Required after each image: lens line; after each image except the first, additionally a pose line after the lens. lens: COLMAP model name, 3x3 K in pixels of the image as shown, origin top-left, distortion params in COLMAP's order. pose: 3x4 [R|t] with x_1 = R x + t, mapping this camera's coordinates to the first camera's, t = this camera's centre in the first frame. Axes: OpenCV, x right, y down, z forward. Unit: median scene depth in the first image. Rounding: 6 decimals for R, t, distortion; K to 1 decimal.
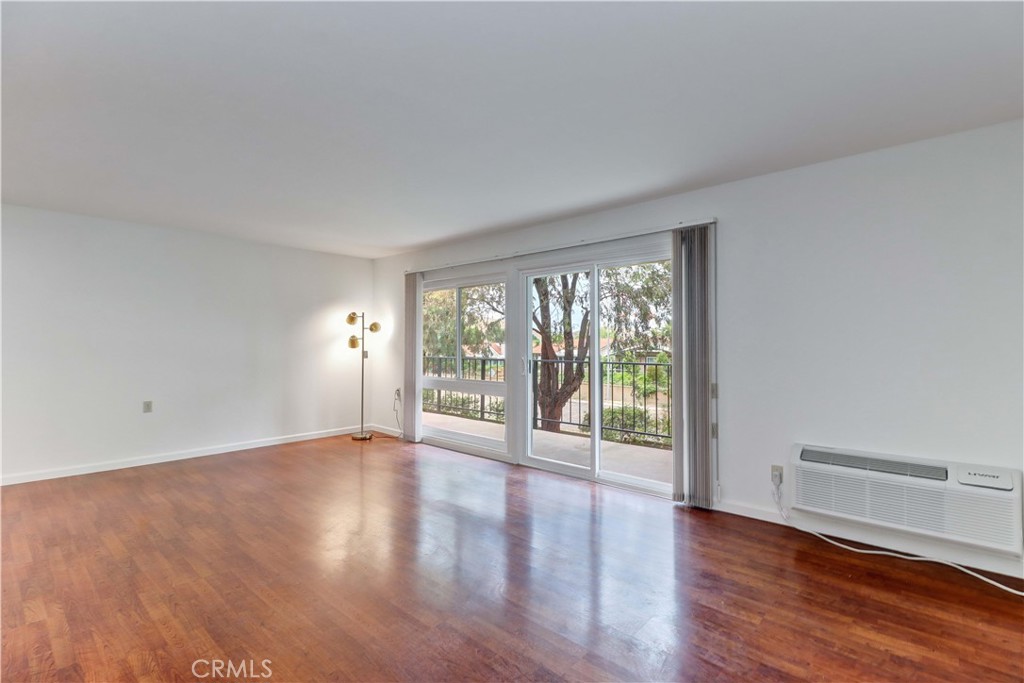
lens RADIAL K [[474.4, 0, 528.1], [0, 474.4, 341.7], [0, 0, 1]] dist [0.016521, -0.009099]
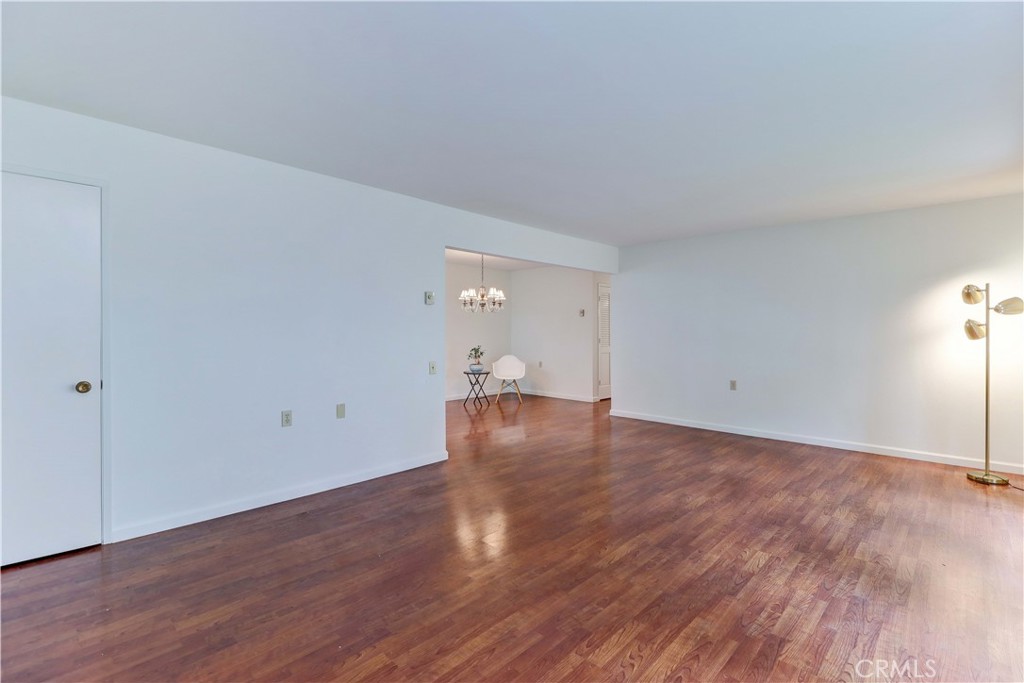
lens RADIAL K [[474.4, 0, 517.3], [0, 474.4, 335.5], [0, 0, 1]] dist [0.016521, -0.009099]
pose [[-0.042410, 0.008831, -0.999061, 0.502427], [-0.001001, 0.999960, 0.008881, 0.004573], [0.999100, 0.001377, -0.042399, 0.630485]]
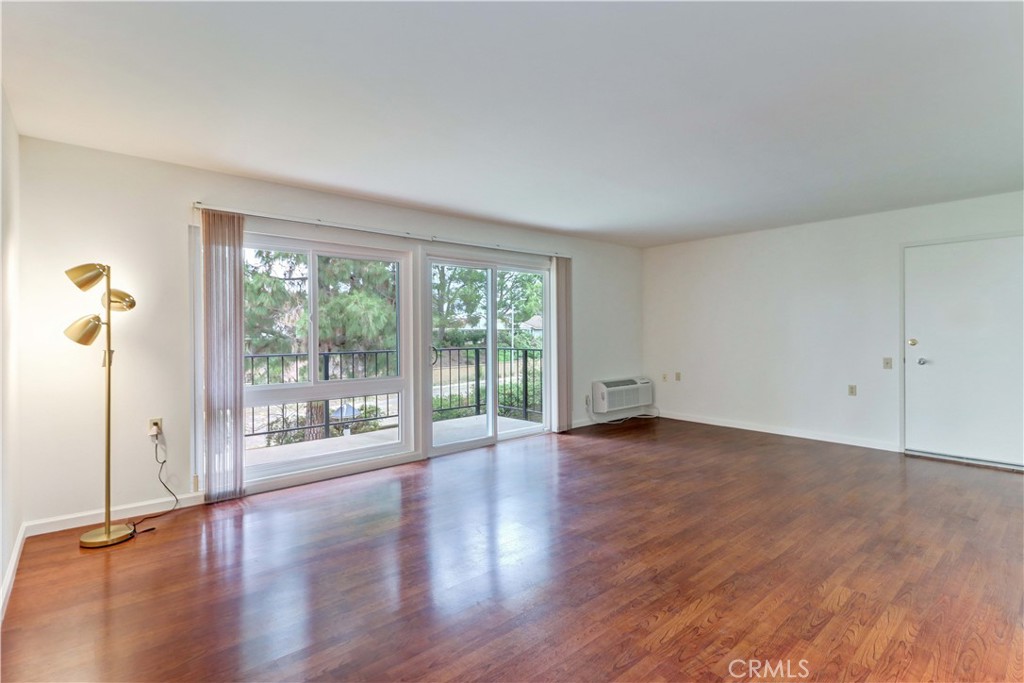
lens RADIAL K [[474.4, 0, 522.2], [0, 474.4, 345.9], [0, 0, 1]] dist [0.016521, -0.009099]
pose [[0.140119, -0.029944, 0.989682, -1.186040], [0.006016, 0.999550, 0.029391, 0.005240], [-0.990116, 0.001835, 0.140236, 0.855744]]
